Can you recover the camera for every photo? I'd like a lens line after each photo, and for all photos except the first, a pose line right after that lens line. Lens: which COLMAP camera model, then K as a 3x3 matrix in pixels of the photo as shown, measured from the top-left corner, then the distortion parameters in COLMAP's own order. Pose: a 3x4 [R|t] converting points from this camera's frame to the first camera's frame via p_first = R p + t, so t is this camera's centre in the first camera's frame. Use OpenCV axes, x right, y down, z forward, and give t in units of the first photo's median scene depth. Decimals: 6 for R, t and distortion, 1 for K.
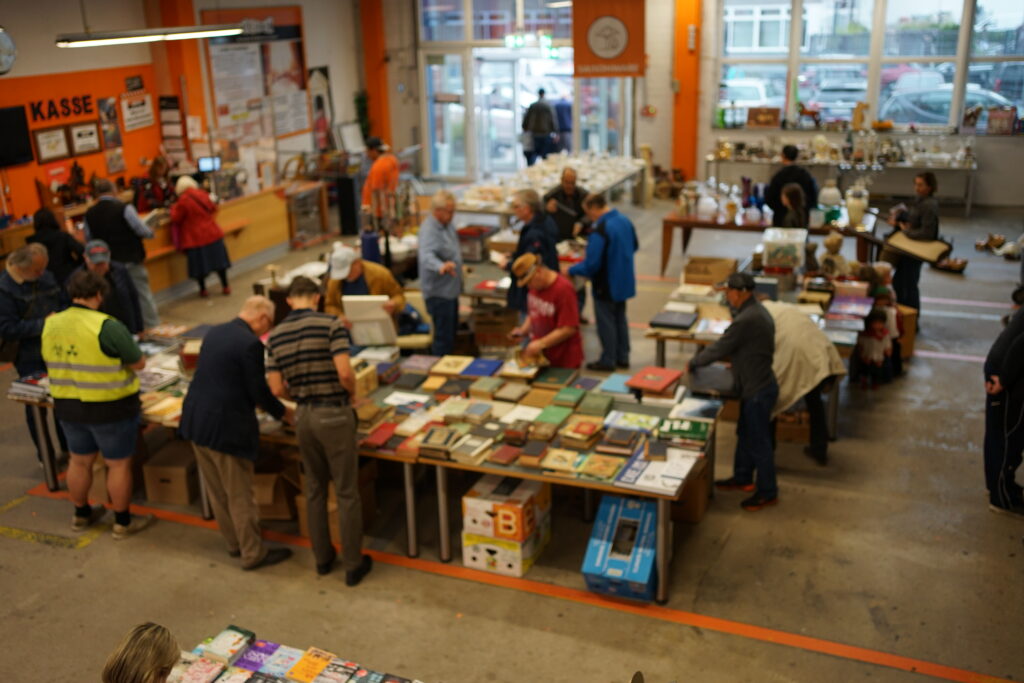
lens RADIAL K [[1030.9, 0, 512.0], [0, 1030.9, 341.5], [0, 0, 1]] dist [-0.024552, 0.141291]
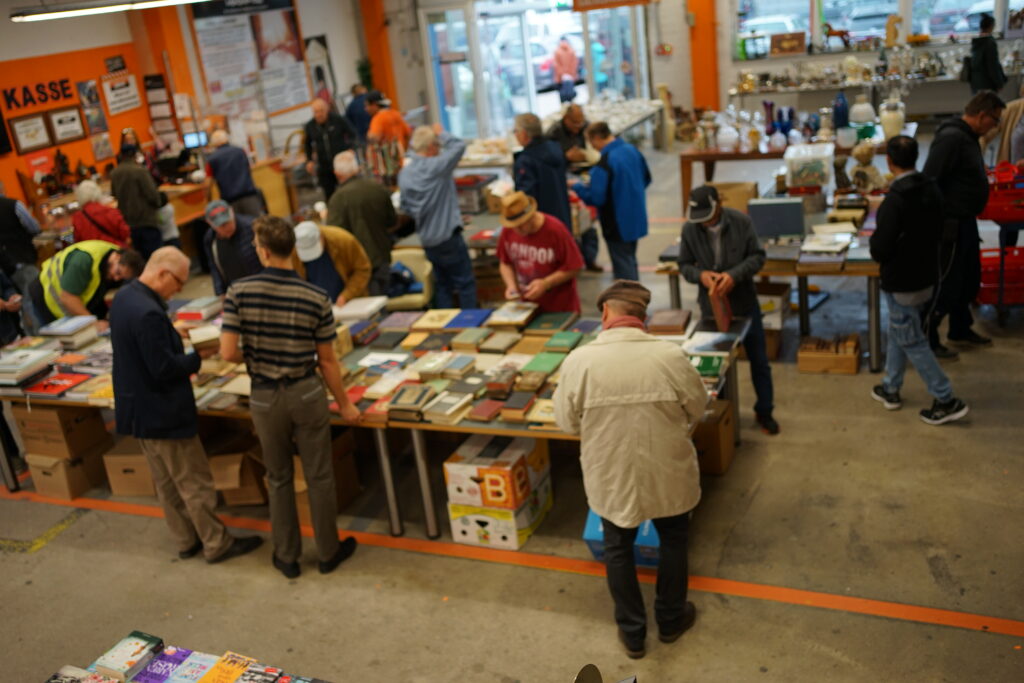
lens RADIAL K [[1030.9, 0, 512.0], [0, 1030.9, 341.5], [0, 0, 1]] dist [-0.024552, 0.141291]
pose [[0.995588, -0.078286, -0.051734, 0.054932], [0.079345, 0.996671, 0.018726, 0.032522], [0.050095, -0.022748, 0.998485, 0.120350]]
